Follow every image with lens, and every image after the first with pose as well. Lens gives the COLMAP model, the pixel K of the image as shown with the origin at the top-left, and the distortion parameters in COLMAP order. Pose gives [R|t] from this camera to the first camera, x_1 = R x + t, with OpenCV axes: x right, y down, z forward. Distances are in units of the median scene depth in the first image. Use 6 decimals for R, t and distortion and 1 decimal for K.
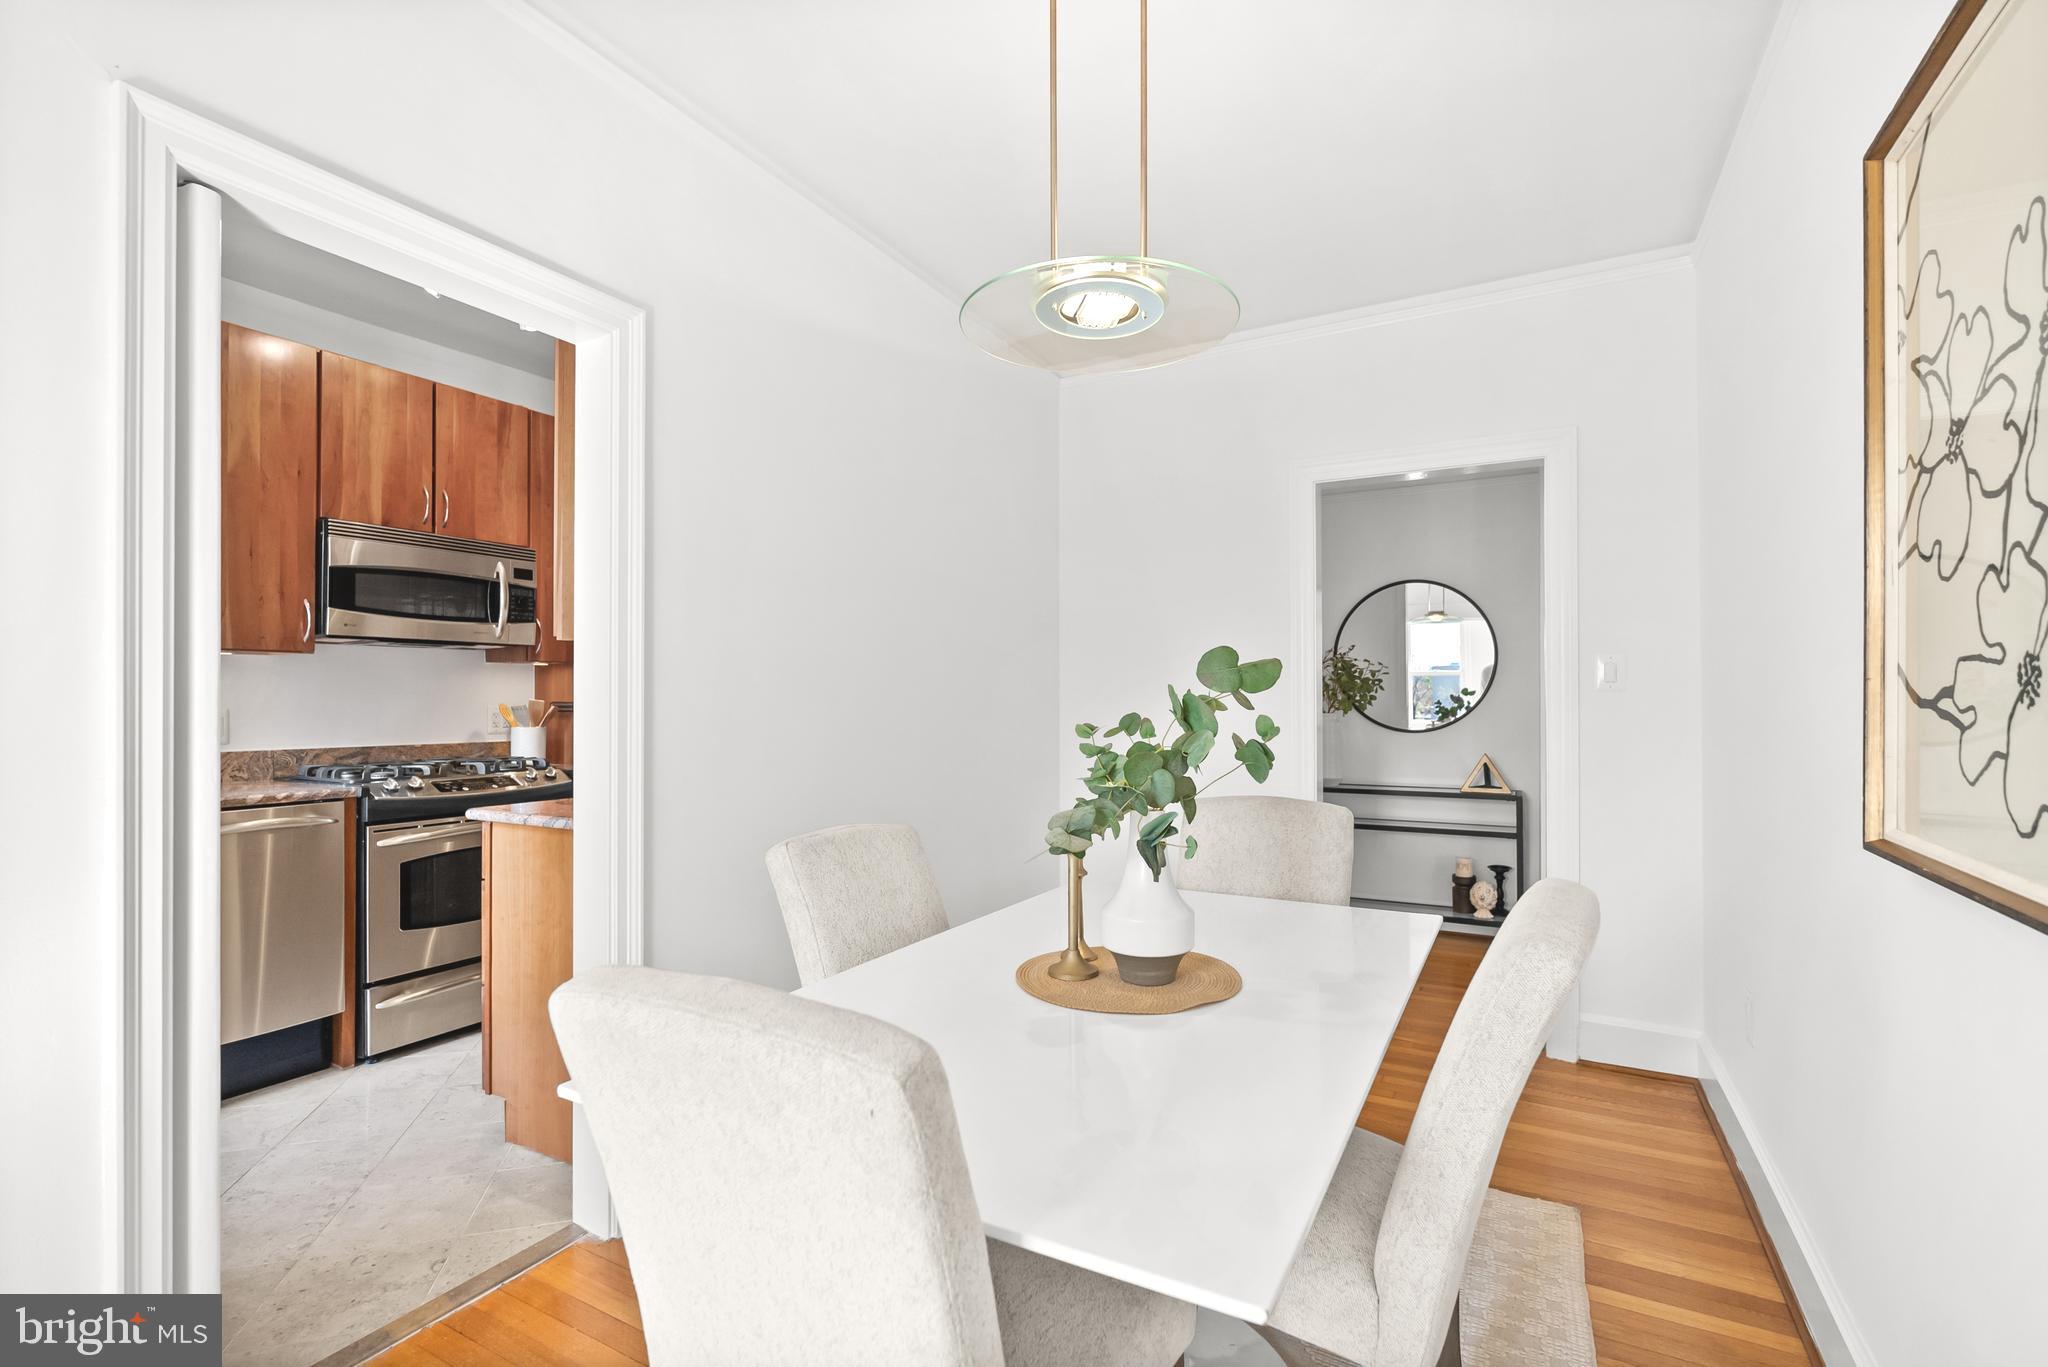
lens RADIAL K [[927.0, 0, 1020.9], [0, 927.0, 685.6], [0, 0, 1]] dist [-0.005757, 0.001760]
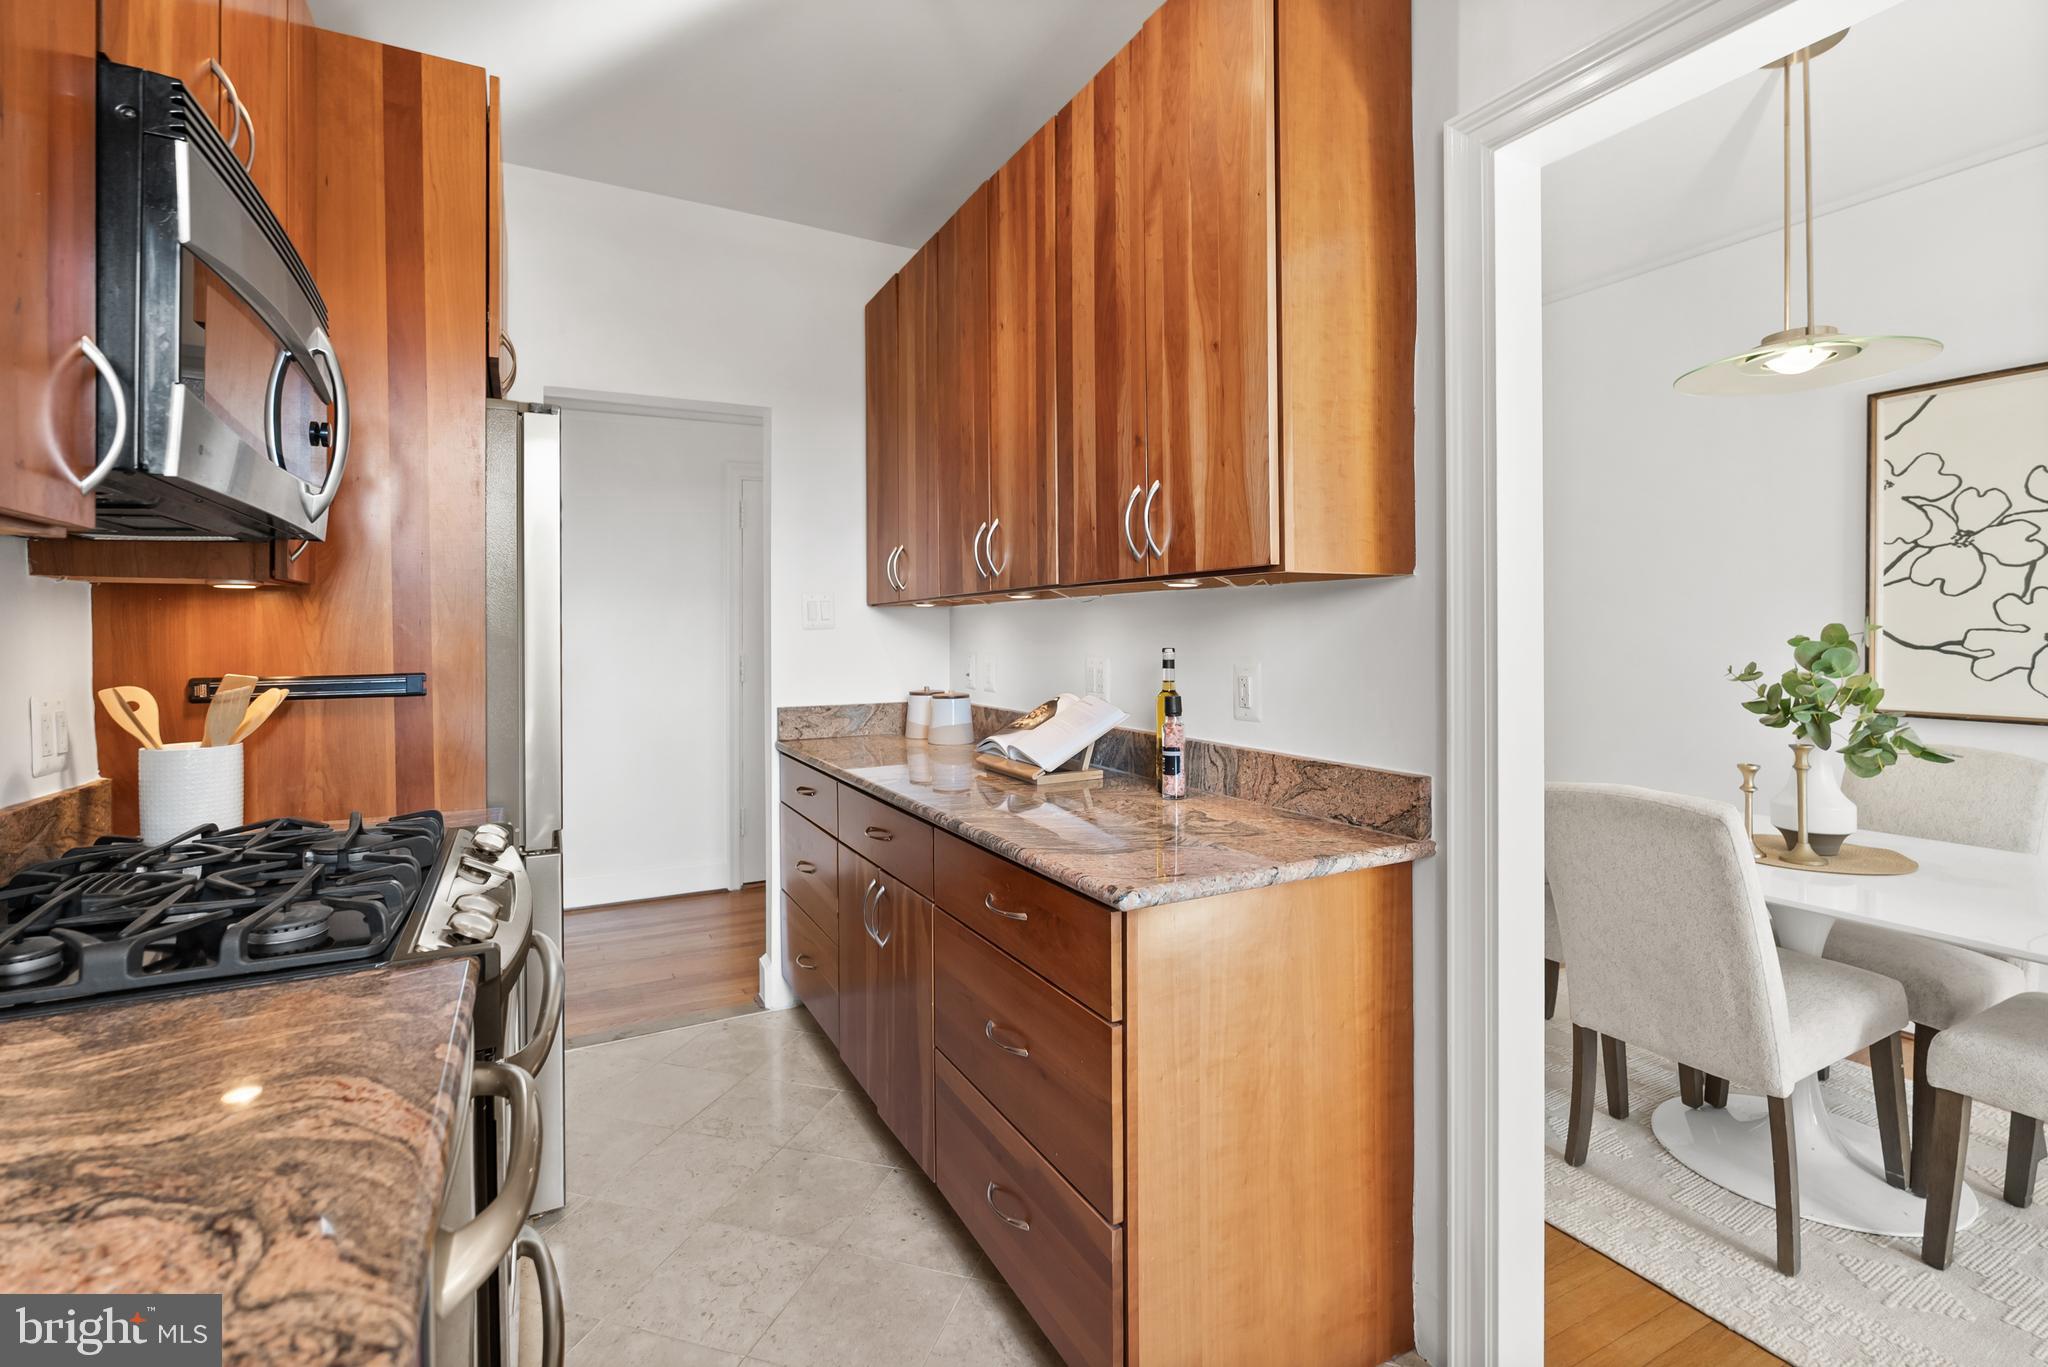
lens RADIAL K [[927.0, 0, 1005.8], [0, 927.0, 631.6], [0, 0, 1]] dist [-0.005757, 0.001760]
pose [[0.552824, -0.000672, 0.833298, -2.625577], [-0.003982, 0.999986, 0.003449, -0.023332], [-0.833288, -0.005225, 0.552814, 1.935189]]
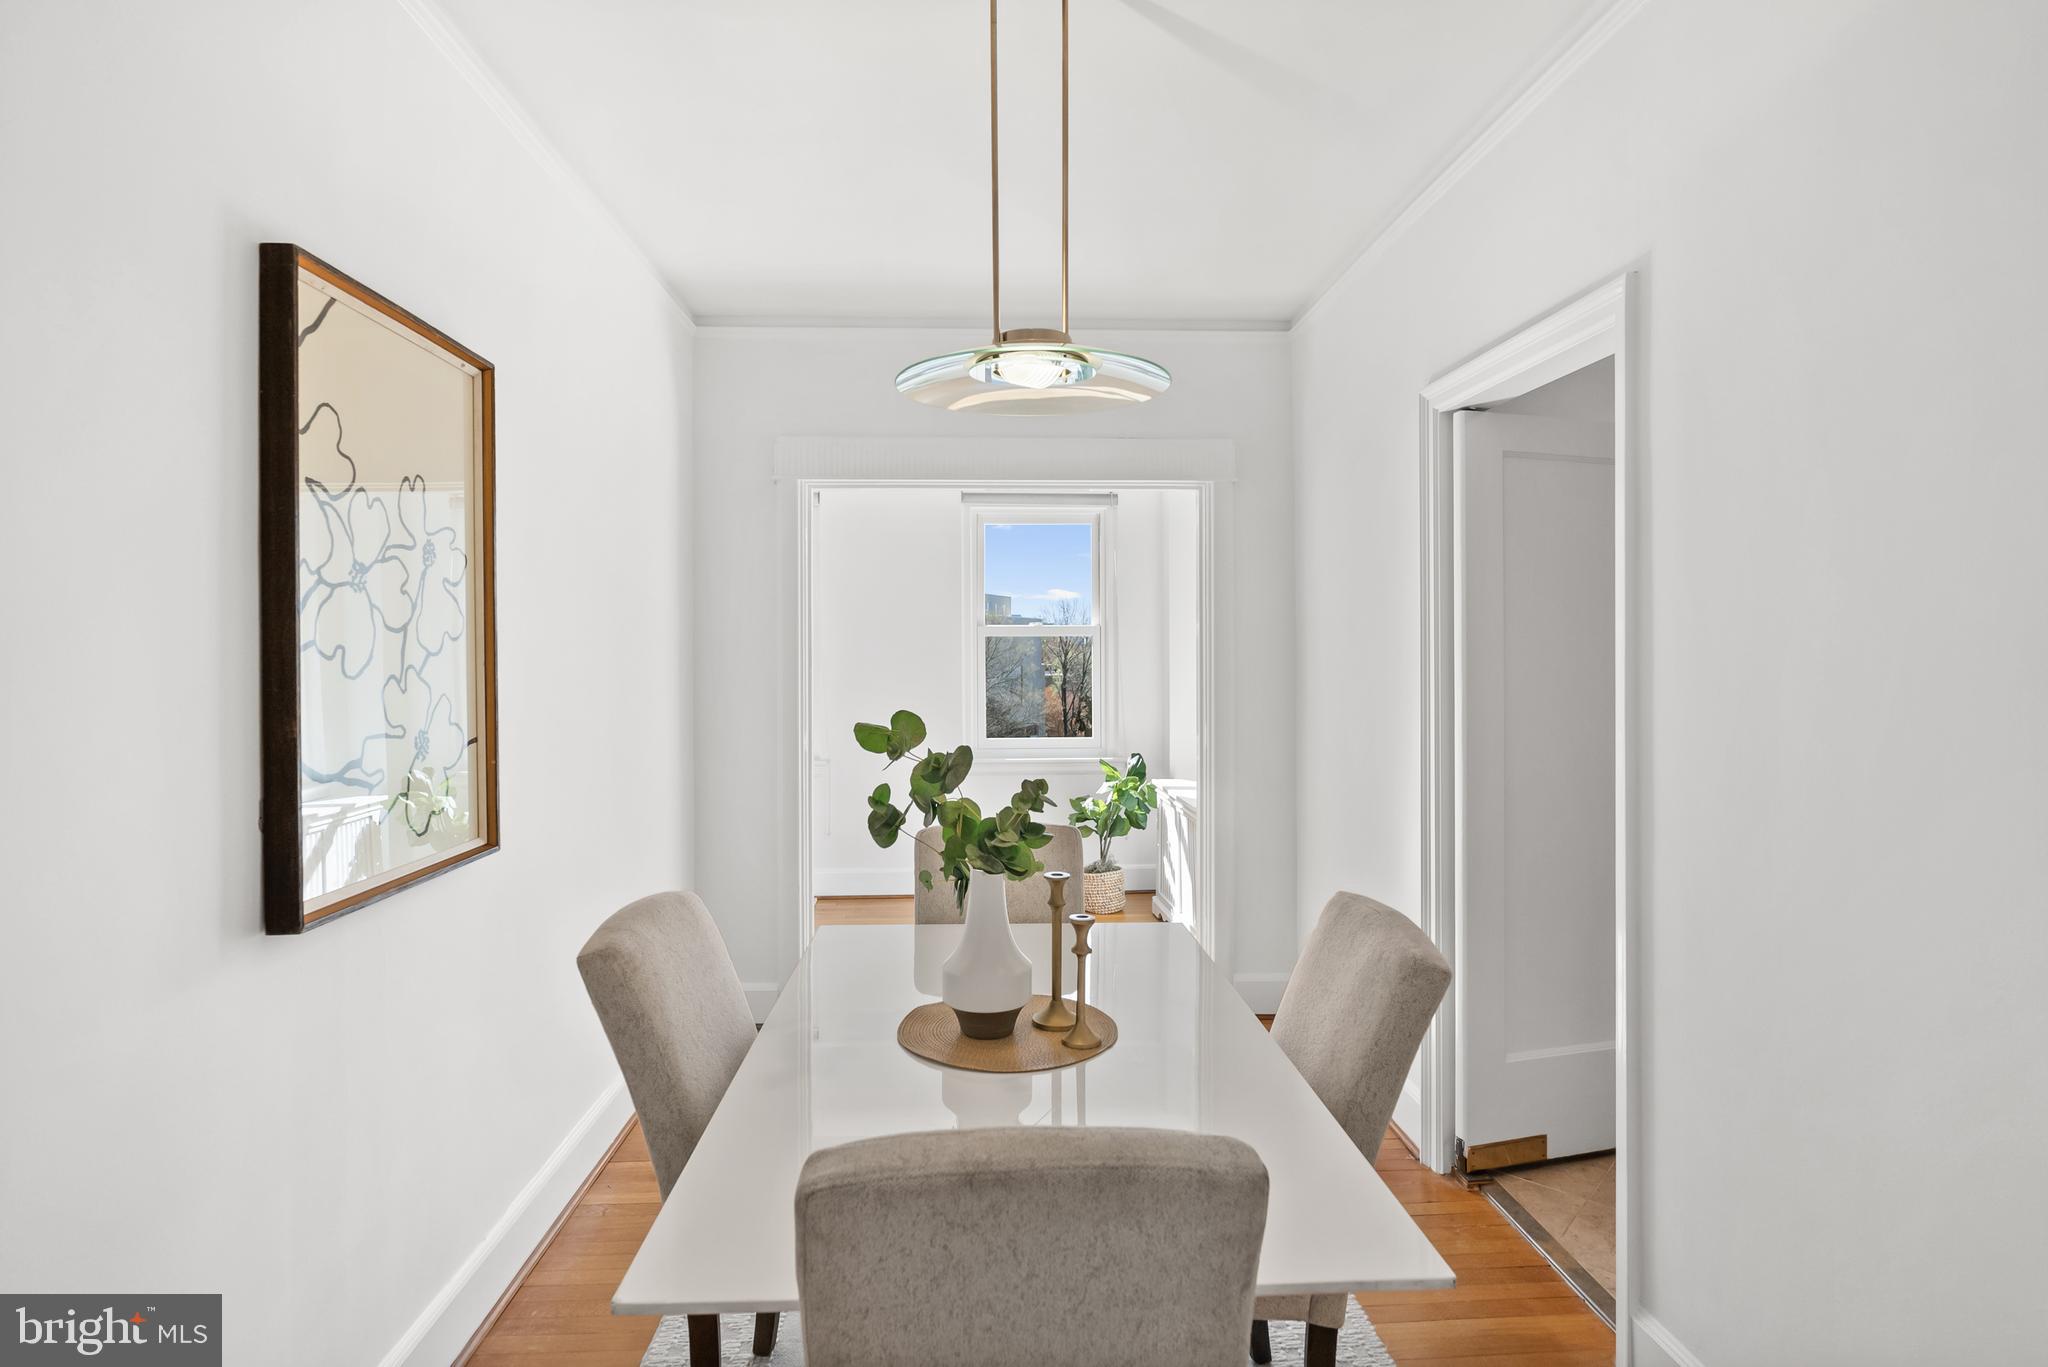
lens RADIAL K [[1058.0, 0, 1025.4], [0, 1058.0, 671.7], [0, 0, 1]] dist [0.001288, 0.000162]
pose [[-0.850797, 0.012190, -0.525353, 1.103521], [0.009534, 0.999924, 0.007760, -0.142936], [0.525408, 0.001593, -0.850849, 3.129966]]
